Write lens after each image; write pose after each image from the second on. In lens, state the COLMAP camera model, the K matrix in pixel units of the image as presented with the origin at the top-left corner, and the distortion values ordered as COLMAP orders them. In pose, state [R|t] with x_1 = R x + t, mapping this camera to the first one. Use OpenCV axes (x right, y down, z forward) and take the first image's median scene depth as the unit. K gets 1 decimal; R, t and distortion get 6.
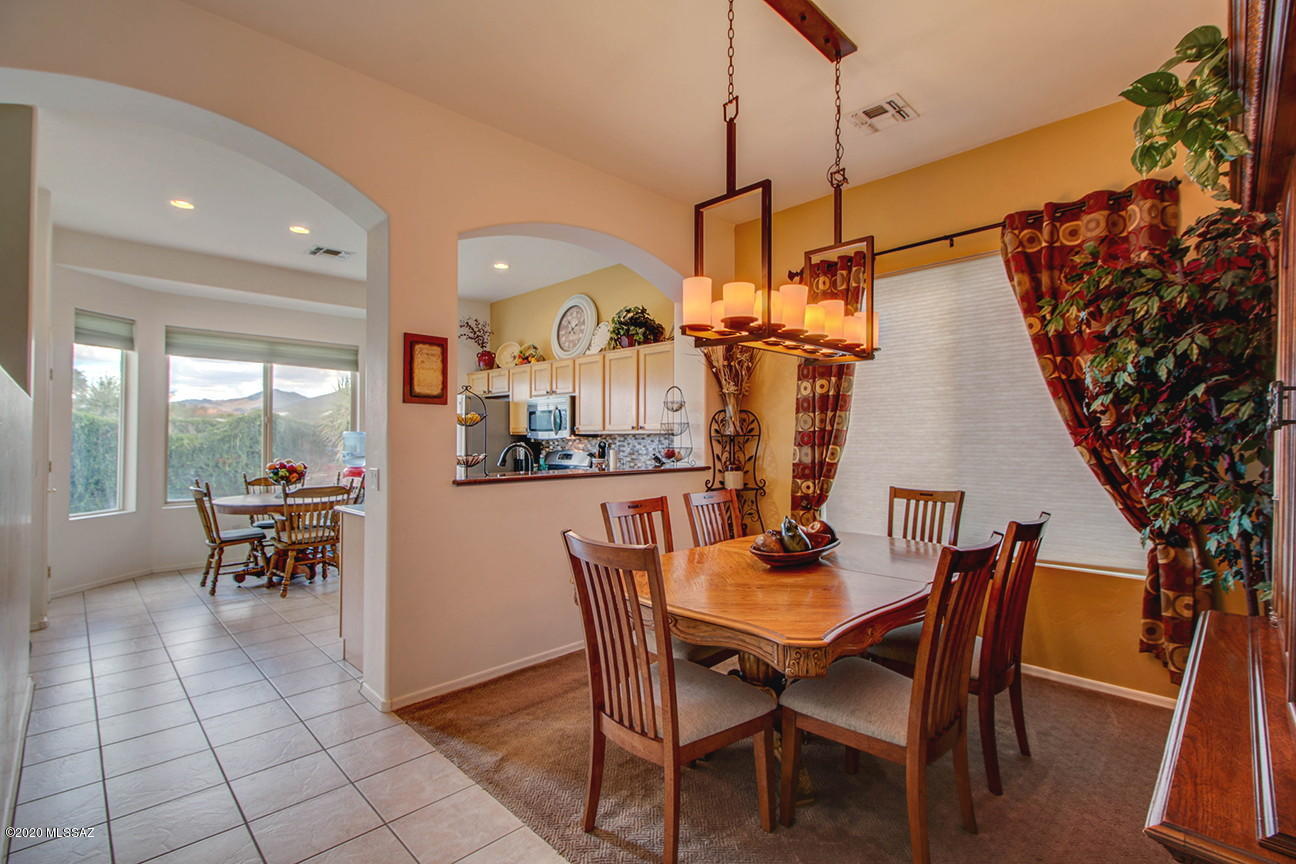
lens RADIAL K [[587.1, 0, 648.7], [0, 587.1, 425.7], [0, 0, 1]] dist [-0.002651, -0.001731]
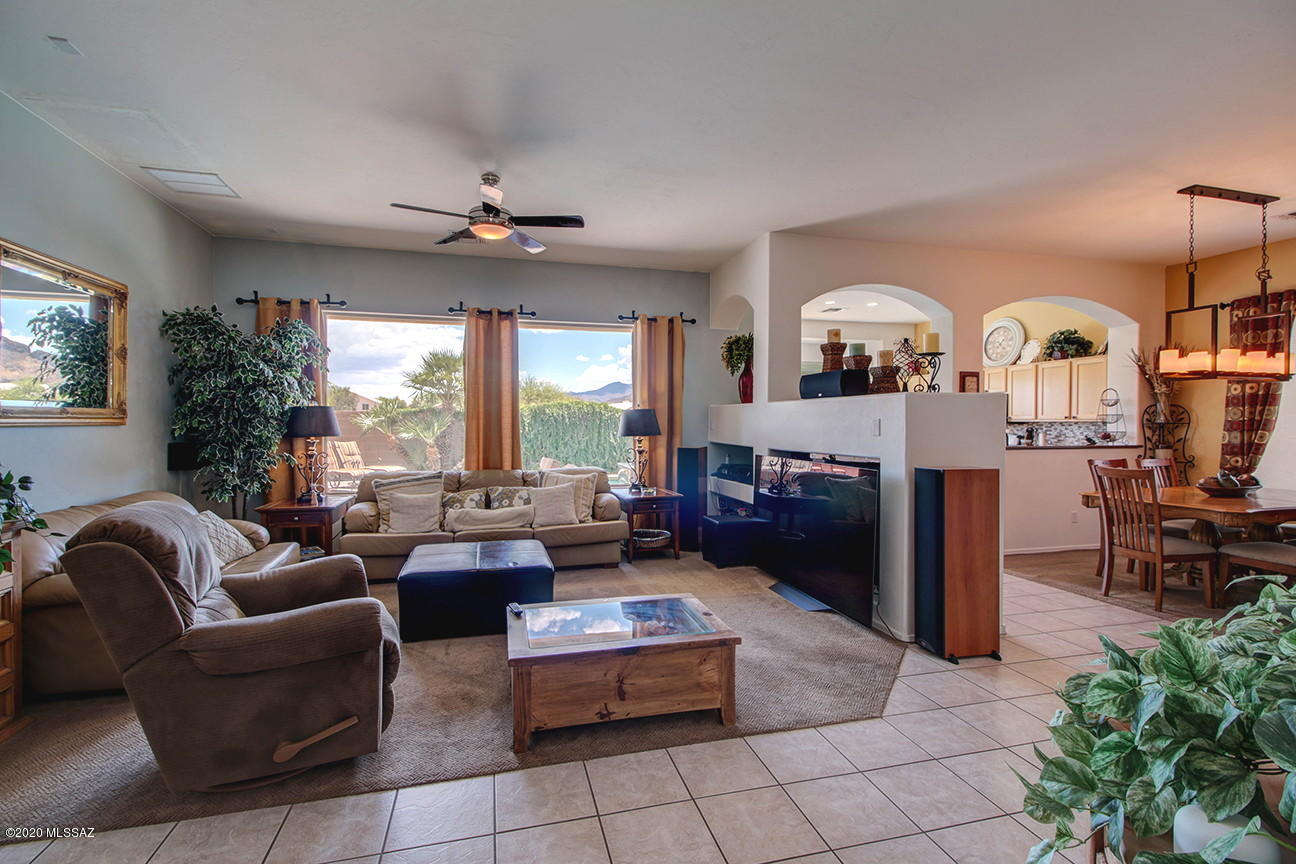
lens RADIAL K [[587.1, 0, 643.9], [0, 587.1, 428.3], [0, 0, 1]] dist [-0.002651, -0.001731]
pose [[0.865856, 0.005655, -0.500261, -0.241516], [0.008431, 0.999629, 0.025893, -0.018737], [0.500222, -0.026638, 0.865488, -0.859793]]
